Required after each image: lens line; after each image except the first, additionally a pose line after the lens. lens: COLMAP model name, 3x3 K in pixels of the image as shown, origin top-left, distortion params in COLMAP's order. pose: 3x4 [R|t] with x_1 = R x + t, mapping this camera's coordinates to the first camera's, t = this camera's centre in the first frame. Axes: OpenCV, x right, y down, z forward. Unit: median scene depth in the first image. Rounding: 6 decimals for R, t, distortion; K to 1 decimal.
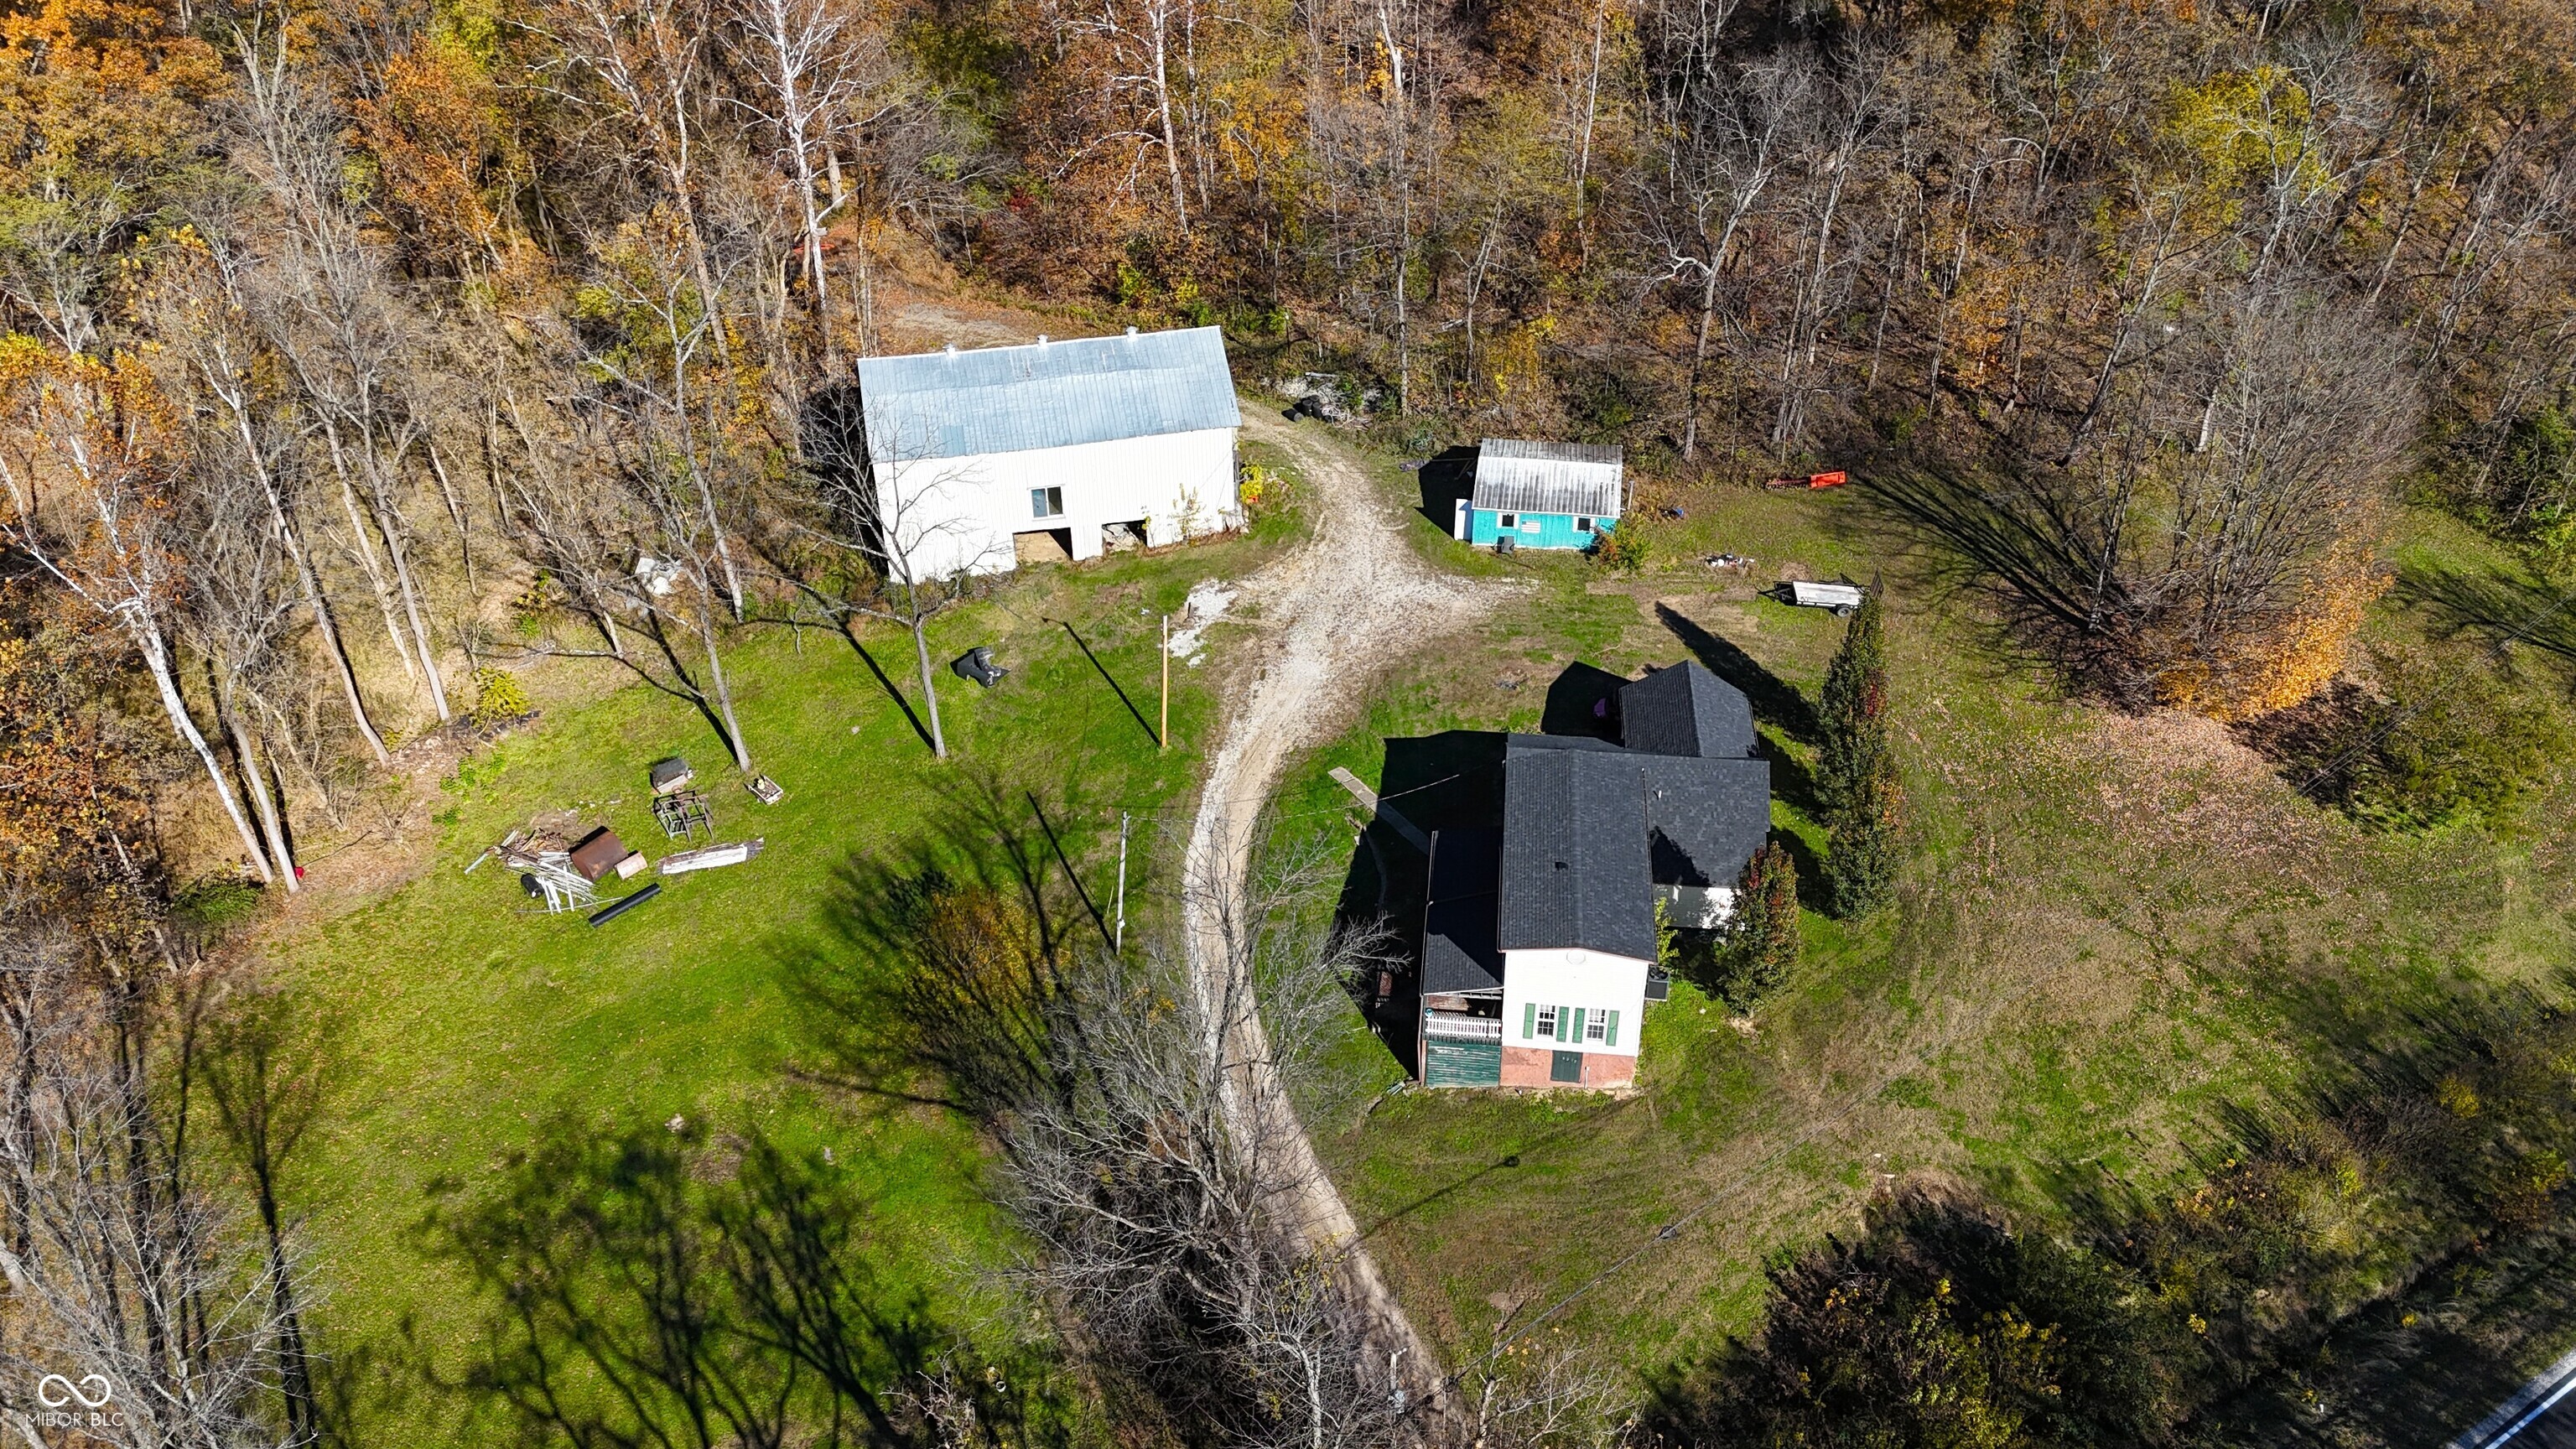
lens RADIAL K [[1889.9, 0, 1277.2], [0, 1889.9, 714.9], [0, 0, 1]] dist [0.075650, -0.065143]
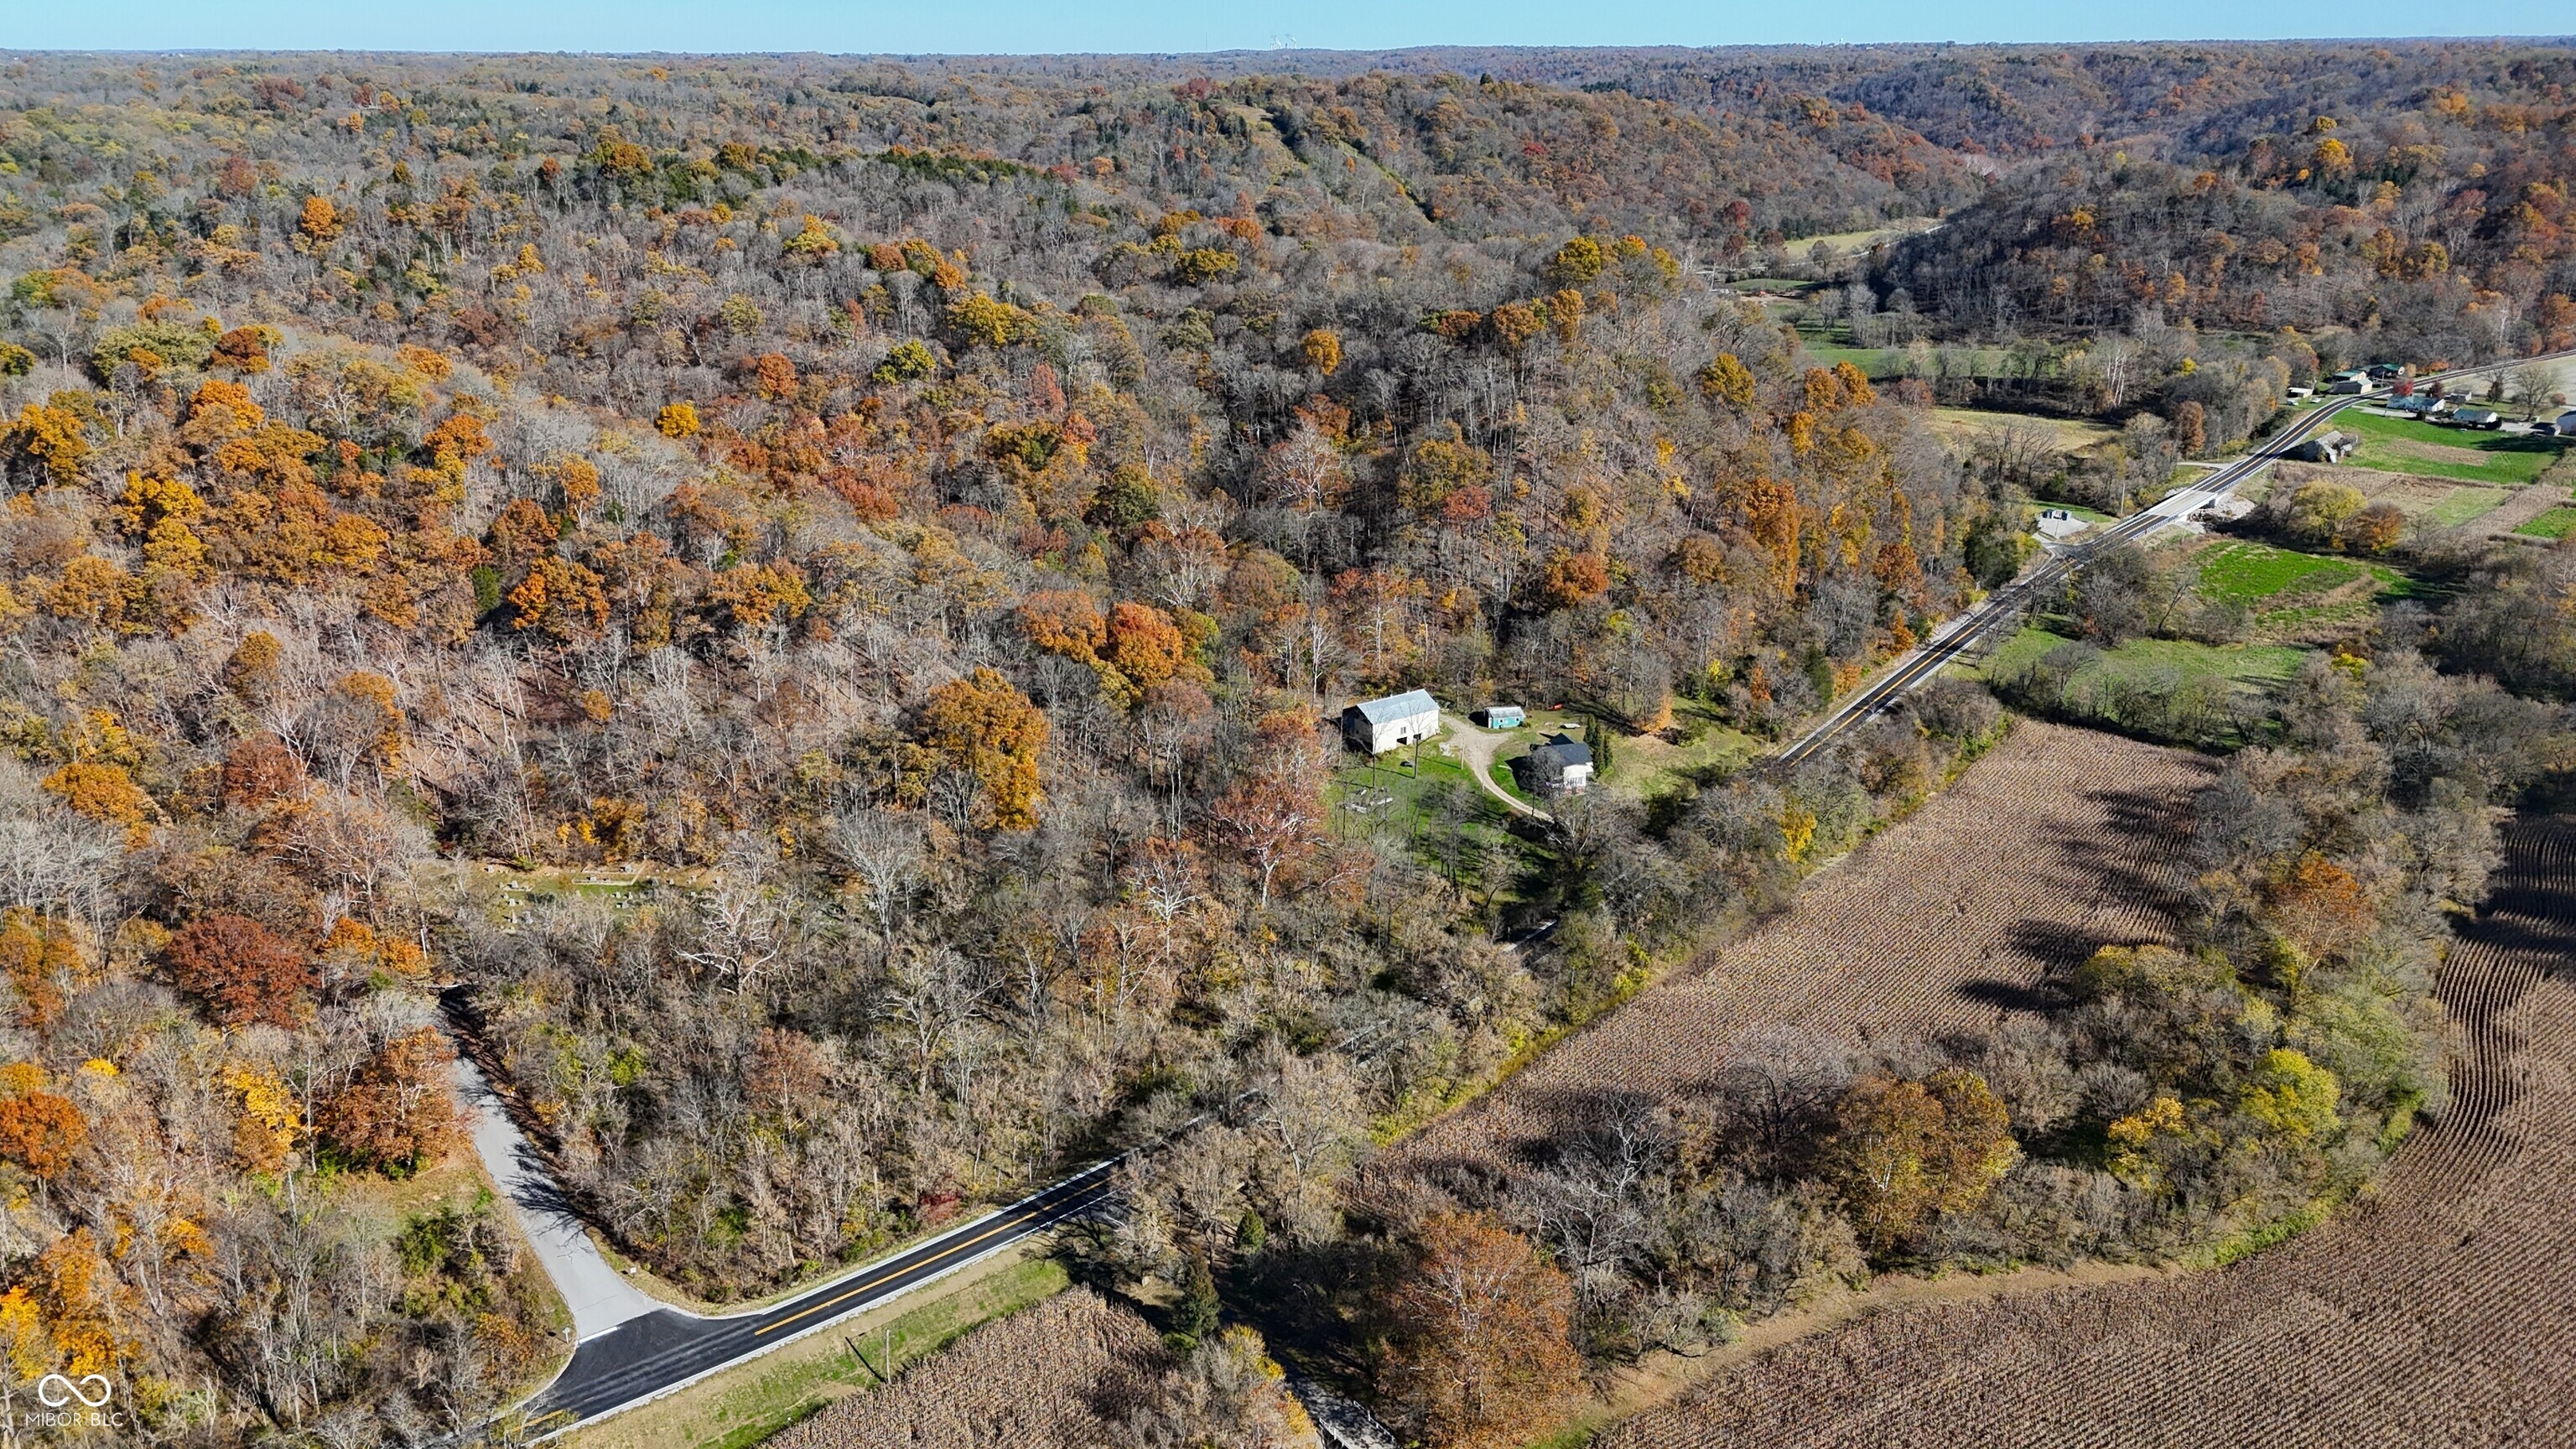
lens RADIAL K [[1889.9, 0, 1274.1], [0, 1889.9, 704.2], [0, 0, 1]] dist [0.075650, -0.065143]
pose [[0.930611, -0.115361, 0.347355, -2.007676], [0.202899, 0.952461, -0.227268, 0.797414], [-0.304624, 0.281976, 0.909777, -3.031398]]
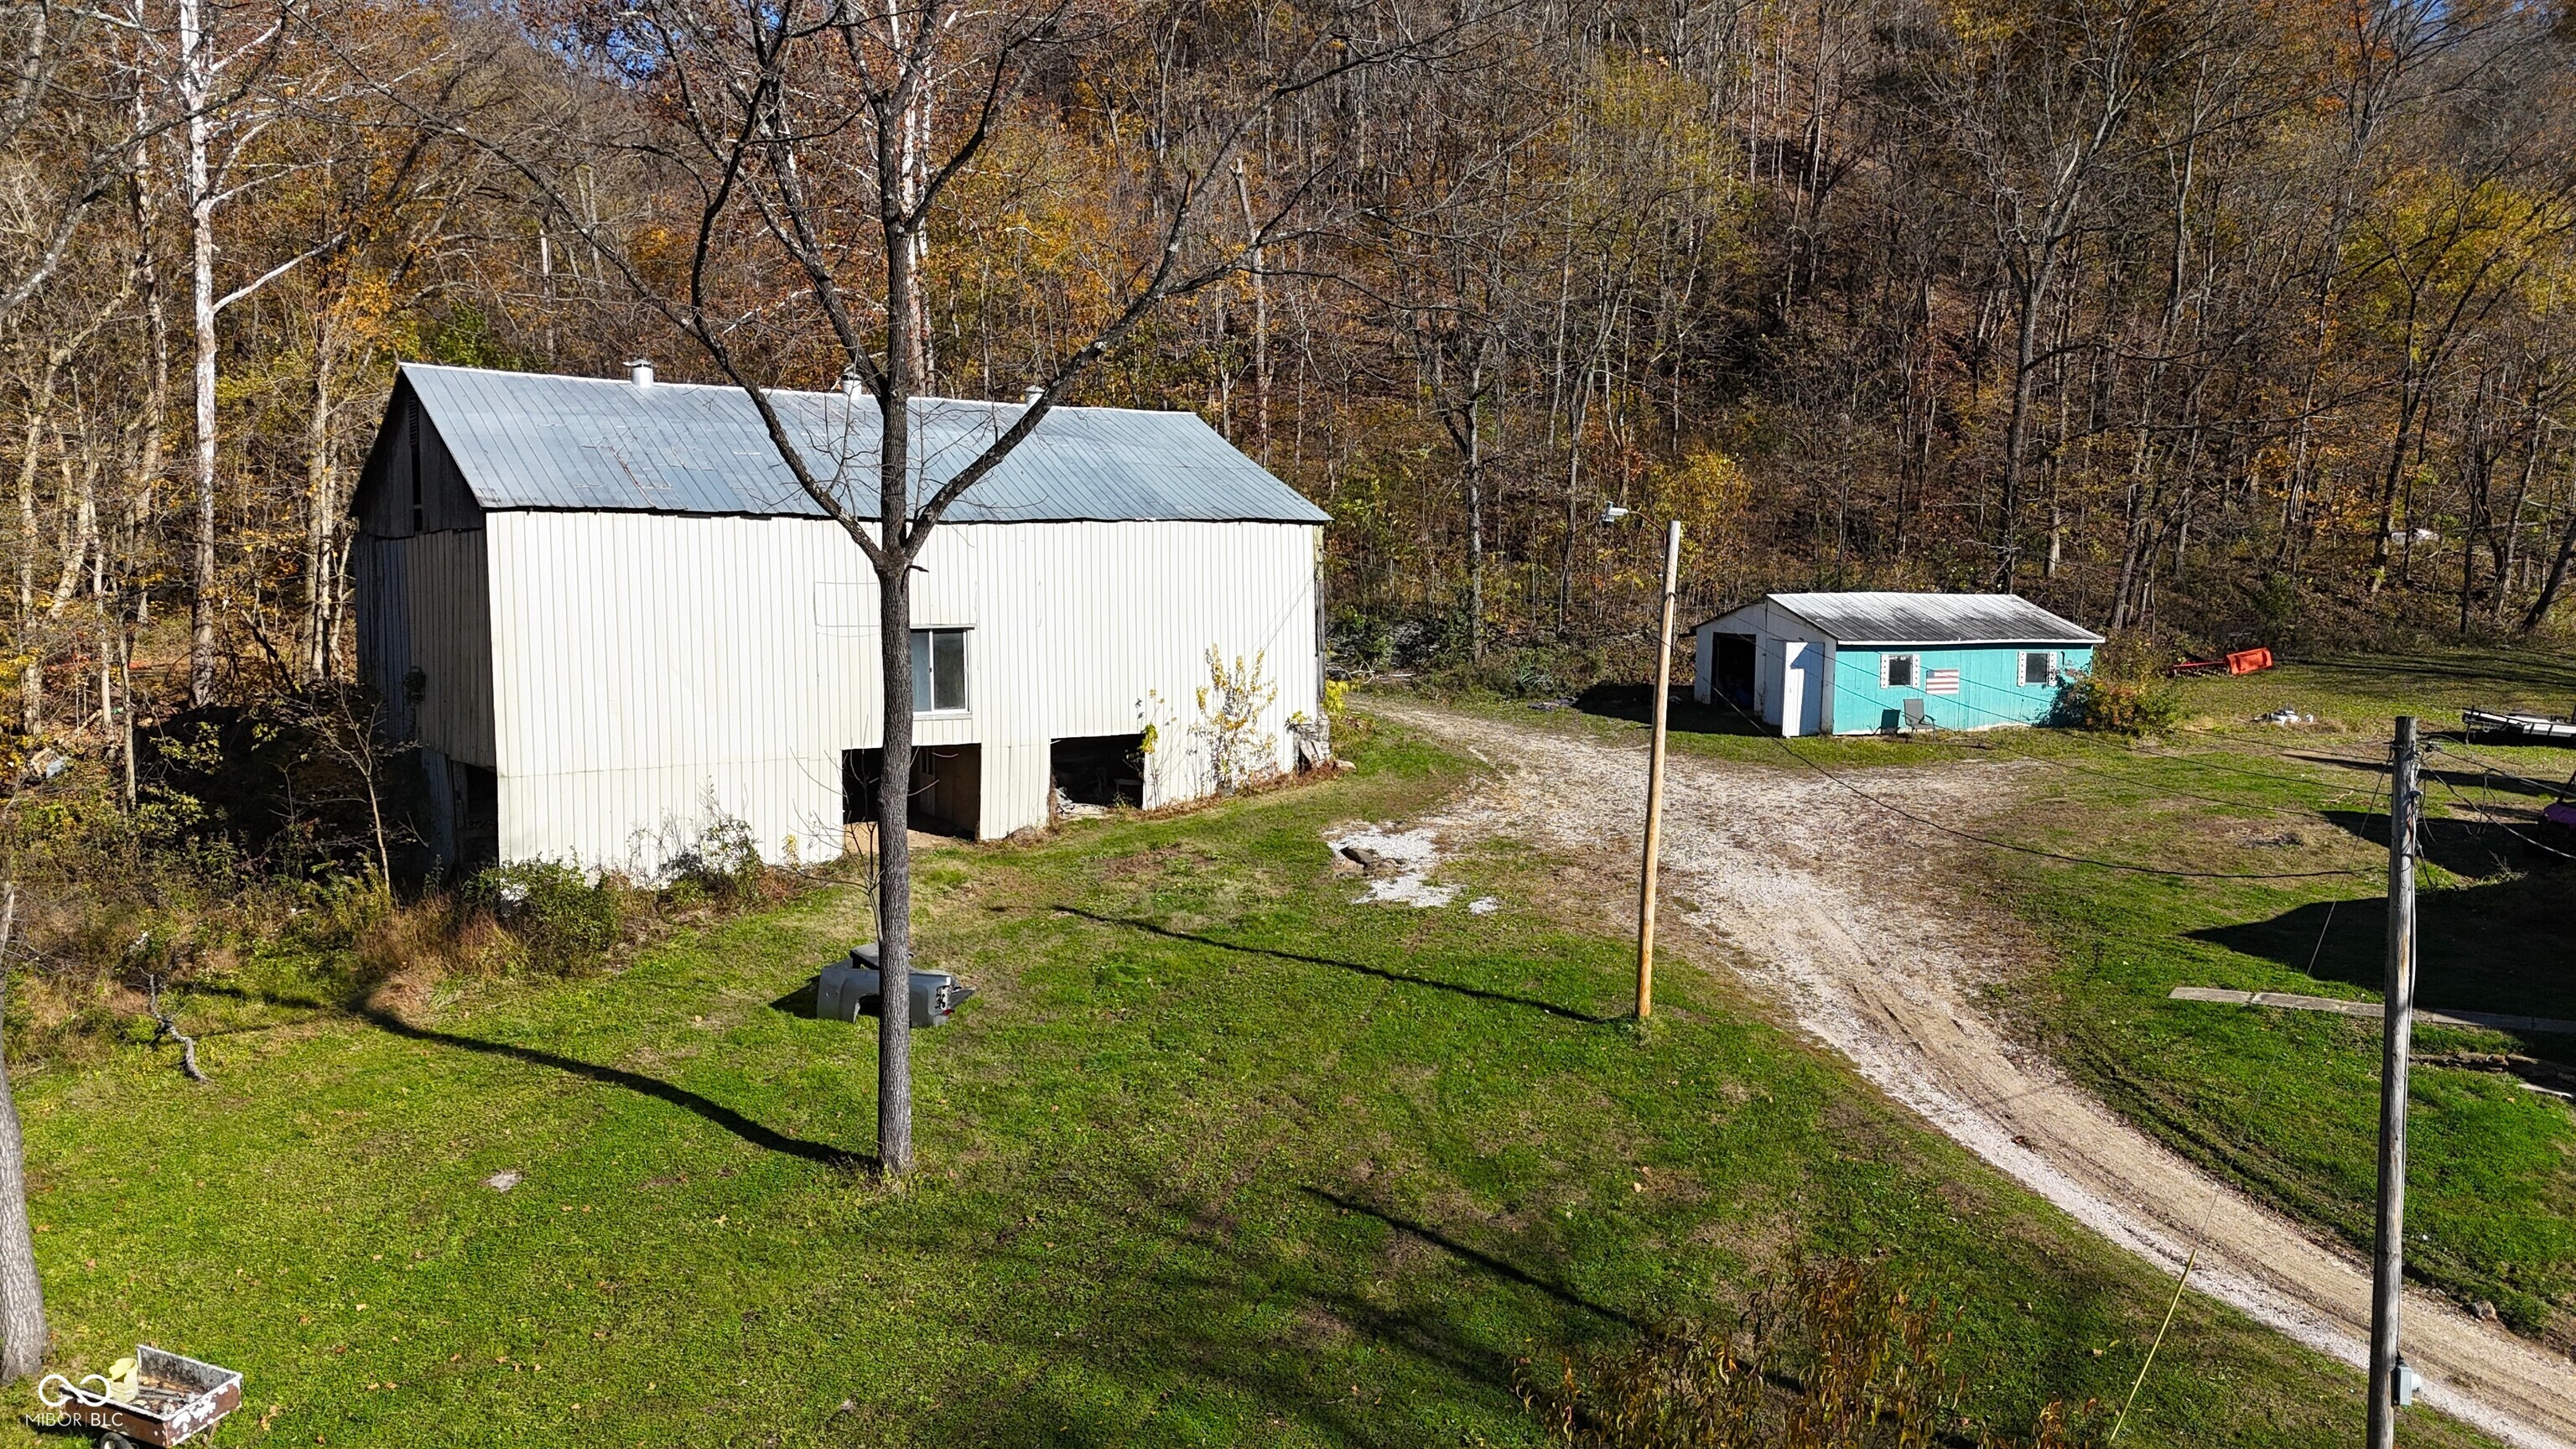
lens RADIAL K [[1889.9, 0, 1275.2], [0, 1889.9, 711.5], [0, 0, 1]] dist [0.075650, -0.065143]
pose [[0.916724, -0.014827, 0.399245, -0.228148], [0.212886, 0.863753, -0.456739, 0.098457], [-0.338077, 0.503697, 0.794980, 0.707305]]
